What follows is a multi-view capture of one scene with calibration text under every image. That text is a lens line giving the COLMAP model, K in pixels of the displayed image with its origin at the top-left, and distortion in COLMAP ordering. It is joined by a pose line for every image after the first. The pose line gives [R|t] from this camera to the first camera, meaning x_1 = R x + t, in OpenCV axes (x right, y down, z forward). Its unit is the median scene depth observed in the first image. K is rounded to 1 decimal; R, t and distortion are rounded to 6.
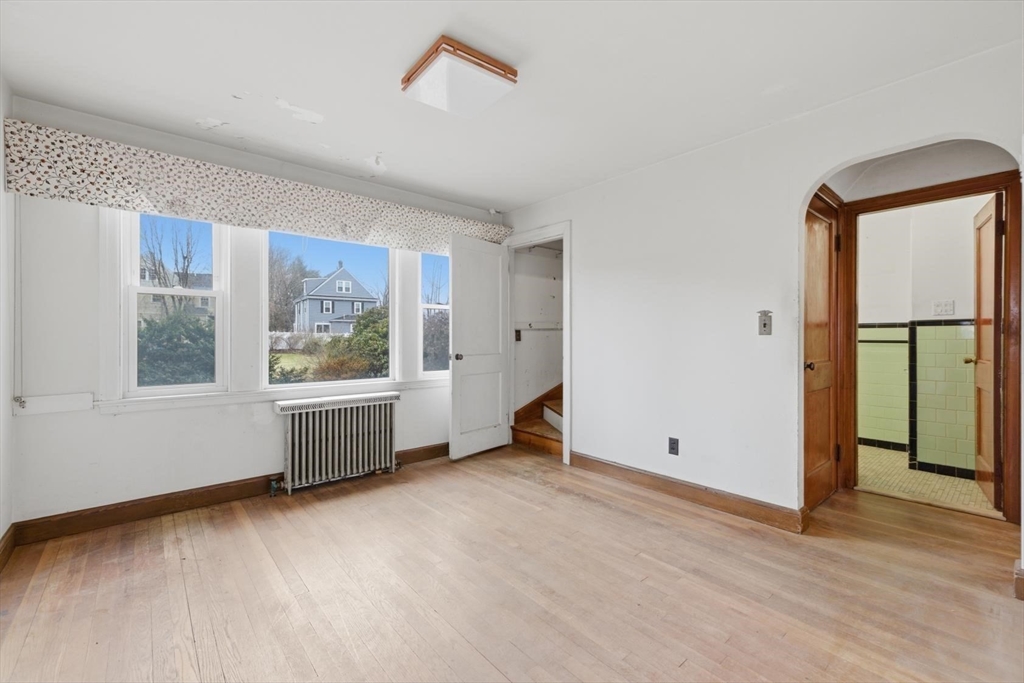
lens RADIAL K [[435.6, 0, 512.0], [0, 435.6, 341.5], [0, 0, 1]] dist [-0.001794, -0.000337]
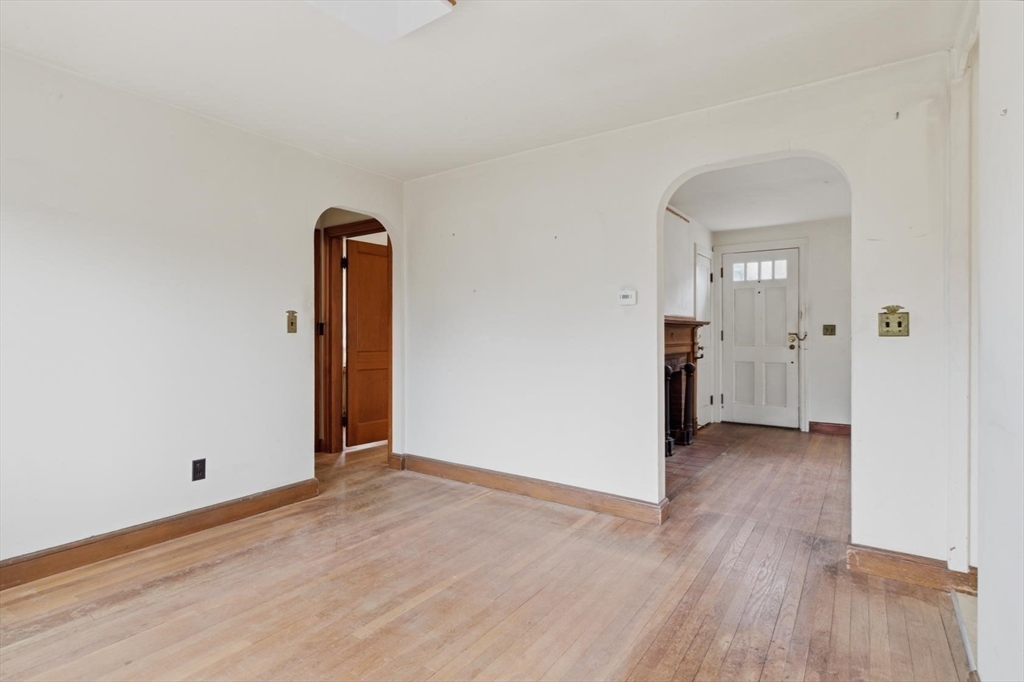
lens RADIAL K [[502.2, 0, 512.0], [0, 502.2, 341.0], [0, 0, 1]] dist [0.000854, 0.000076]
pose [[-0.262583, -0.015493, 0.964785, -0.679589], [0.007090, 0.999813, 0.017985, -0.011355], [-0.964883, 0.011563, -0.262424, 0.681151]]
